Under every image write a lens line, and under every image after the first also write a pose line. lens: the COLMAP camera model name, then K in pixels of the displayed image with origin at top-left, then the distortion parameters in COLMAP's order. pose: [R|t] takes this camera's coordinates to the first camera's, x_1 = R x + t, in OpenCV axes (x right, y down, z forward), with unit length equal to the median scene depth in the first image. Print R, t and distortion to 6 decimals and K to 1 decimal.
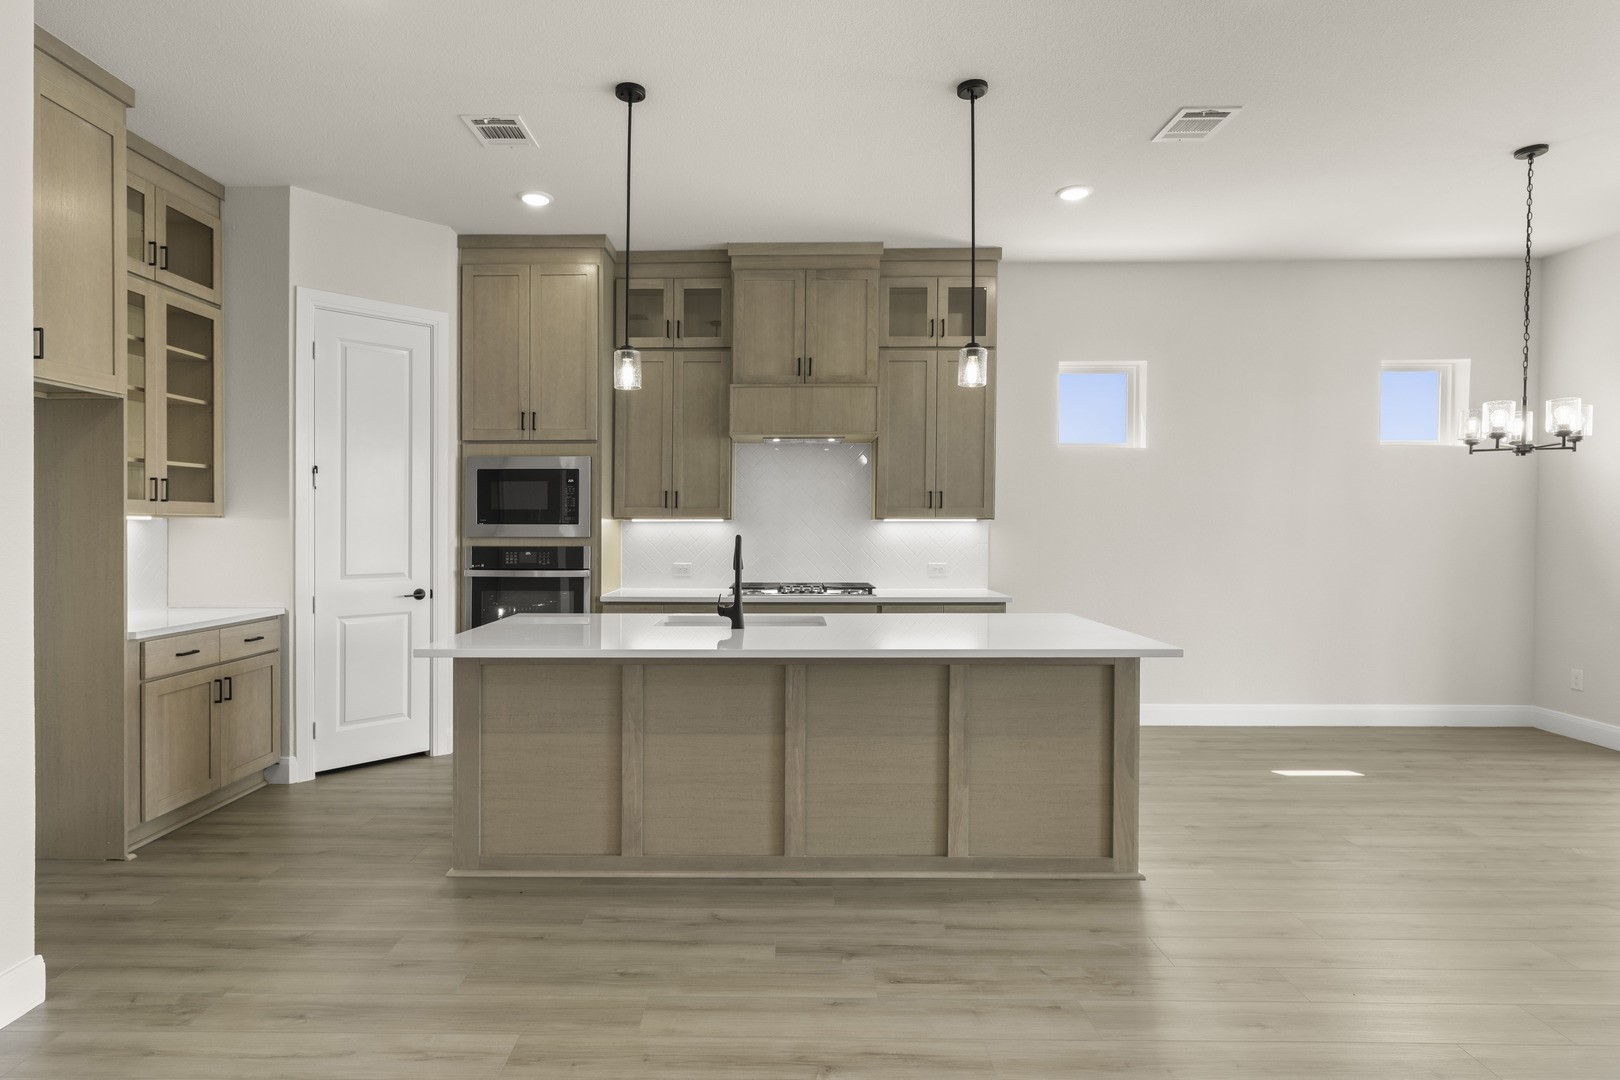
lens RADIAL K [[863.3, 0, 773.5], [0, 863.3, 542.3], [0, 0, 1]] dist [0.002613, -0.000284]
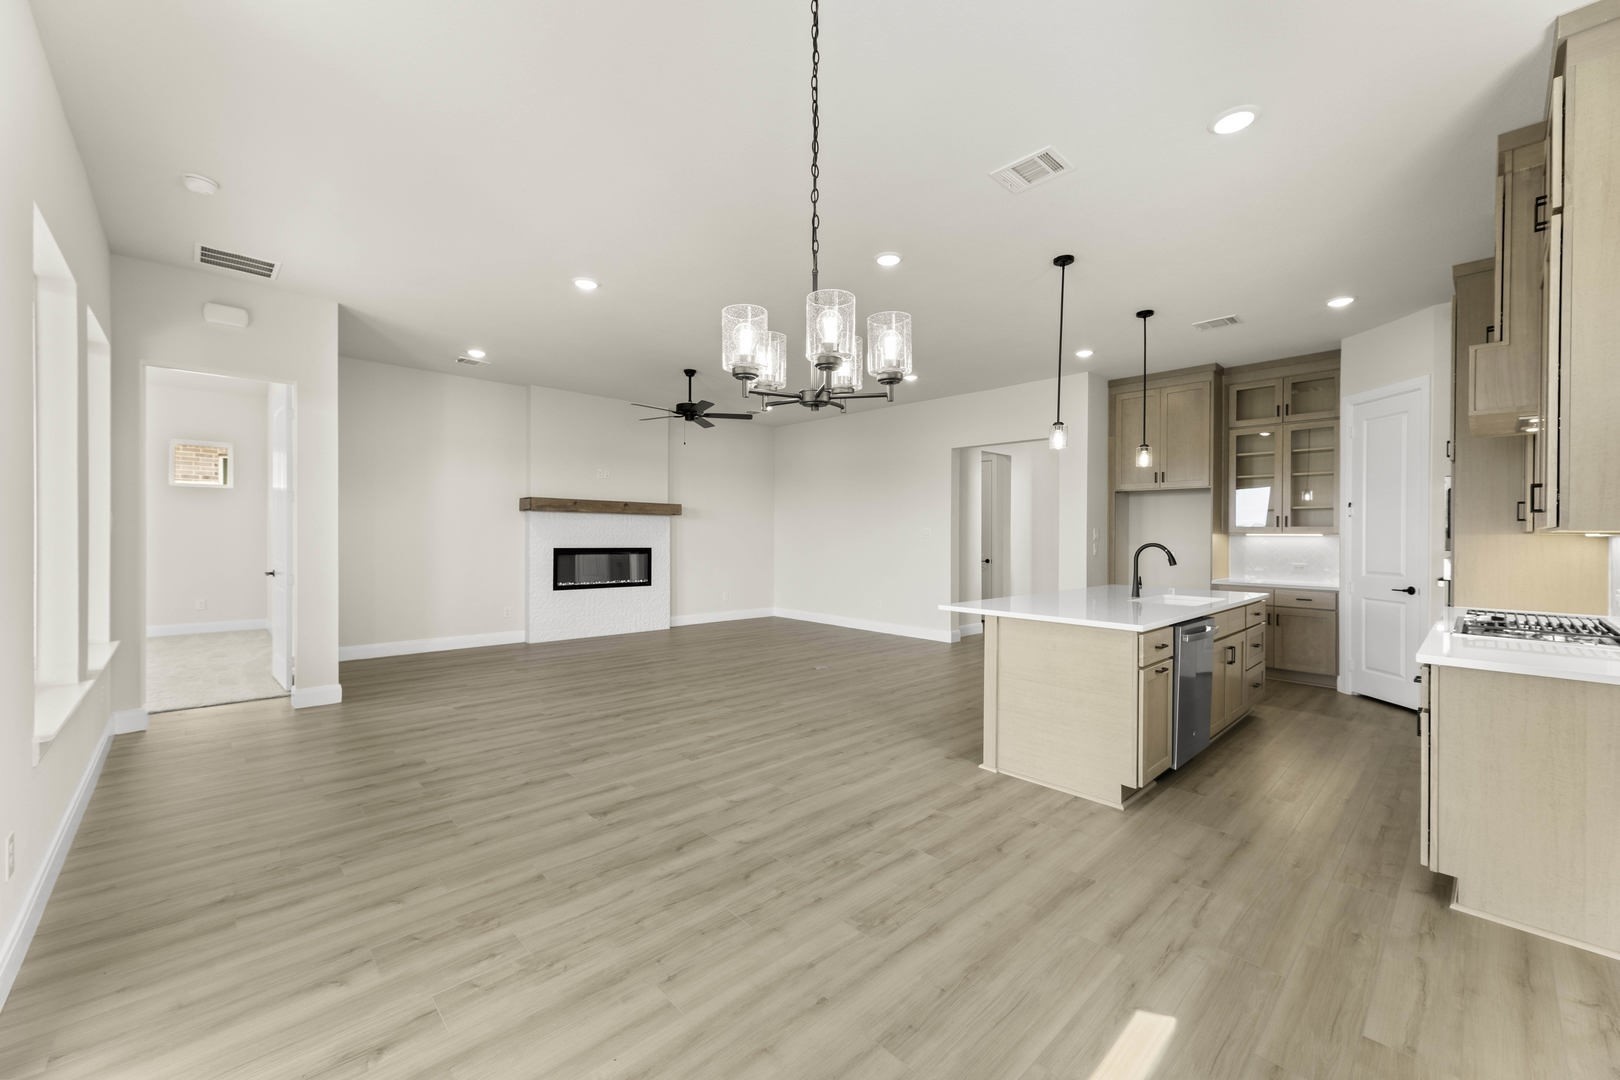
lens RADIAL K [[632.8, 0, 810.0], [0, 632.8, 540.0], [0, 0, 1]] dist [-0.000424, 0.000004]
pose [[-0.724232, 0.001525, -0.689554, 1.059309], [-0.019692, 0.999544, 0.022892, -0.025400], [0.689275, 0.030158, -0.723872, 1.189560]]
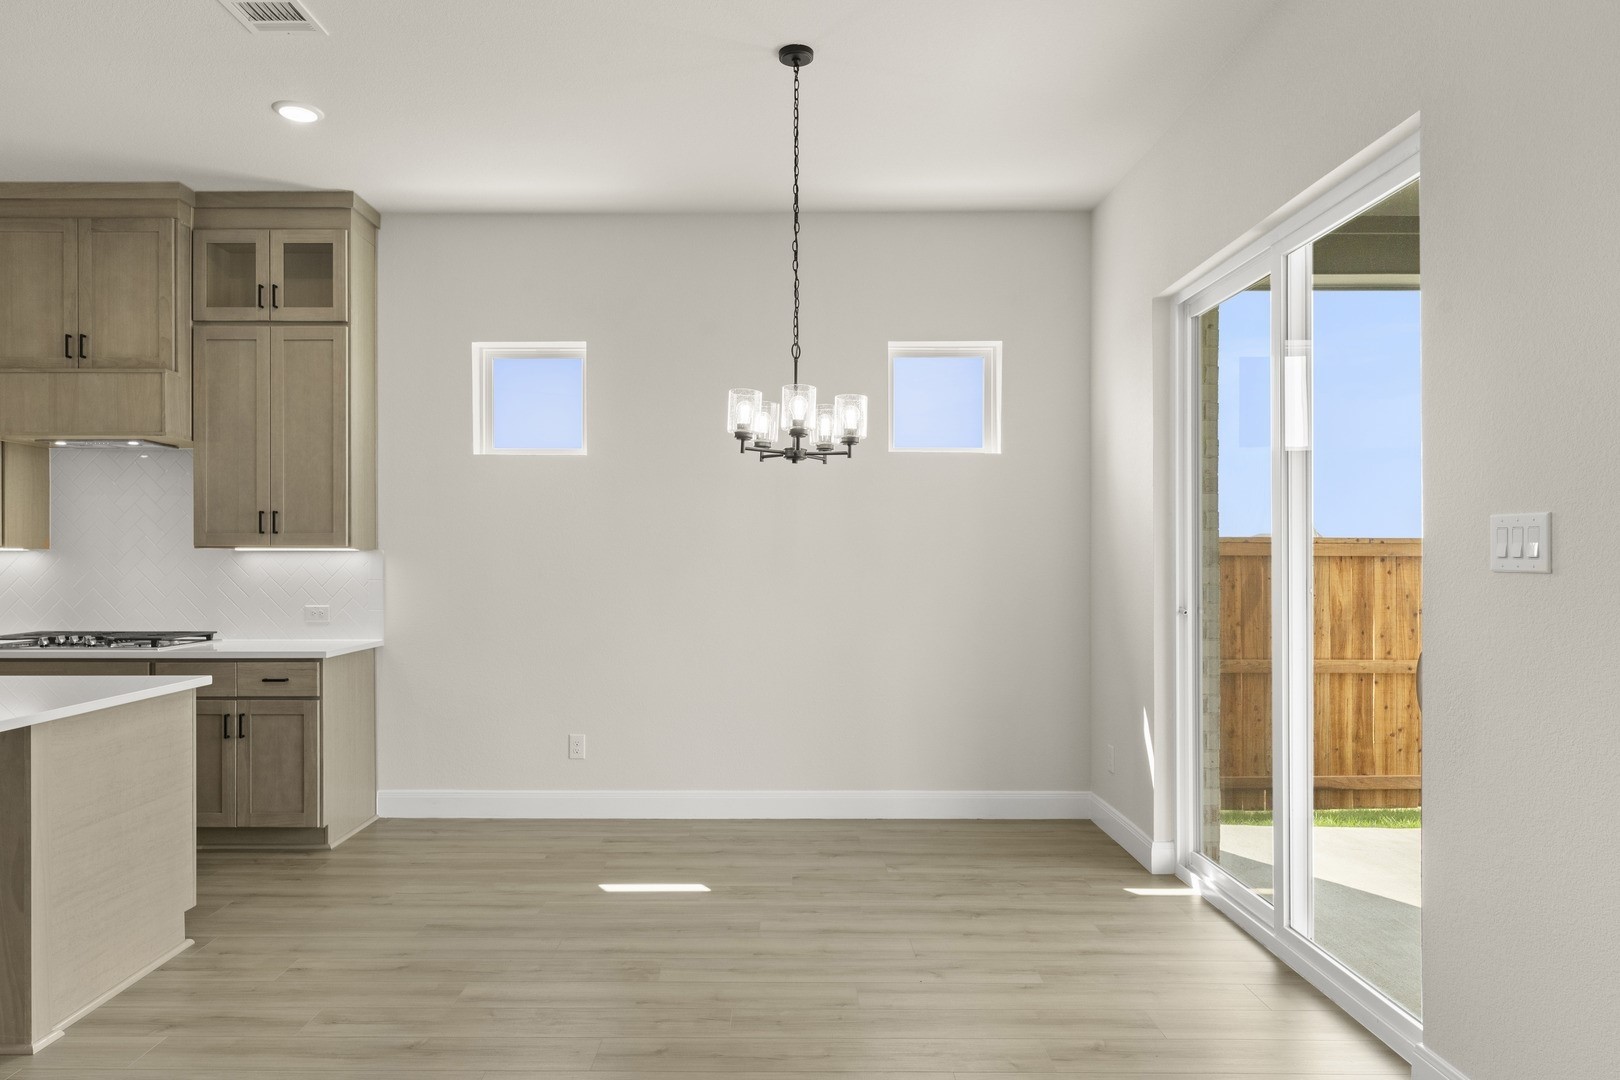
lens RADIAL K [[1043.4, 0, 785.3], [0, 1043.4, 569.2], [0, 0, 1]] dist [0.001156, -0.000957]
pose [[0.999946, 0.001488, 0.010273, 0.775224], [-0.001419, 0.999977, -0.006693, -0.003324], [-0.010283, 0.006678, 0.999925, 0.096761]]
